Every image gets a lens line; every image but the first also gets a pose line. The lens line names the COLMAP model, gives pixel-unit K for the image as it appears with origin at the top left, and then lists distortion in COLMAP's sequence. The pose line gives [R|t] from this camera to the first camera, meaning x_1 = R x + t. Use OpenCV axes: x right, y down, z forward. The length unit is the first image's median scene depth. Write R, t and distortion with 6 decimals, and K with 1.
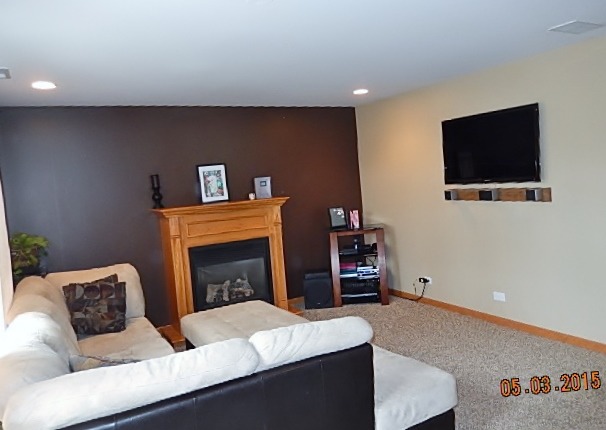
lens RADIAL K [[477.3, 0, 303.0], [0, 477.3, 215.0], [0, 0, 1]] dist [0.002420, 0.001858]
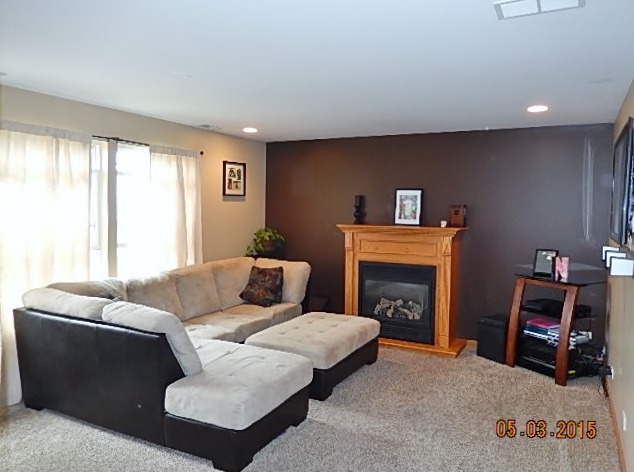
lens RADIAL K [[472.0, 0, 317.0], [0, 472.0, 236.0], [0, 0, 1]] dist [-0.009529, -0.002808]
pose [[0.555950, 0.135268, -0.820136, 0.568753], [-0.128852, 0.988768, 0.075736, -0.056665], [0.821168, 0.063571, 0.567135, 0.250284]]
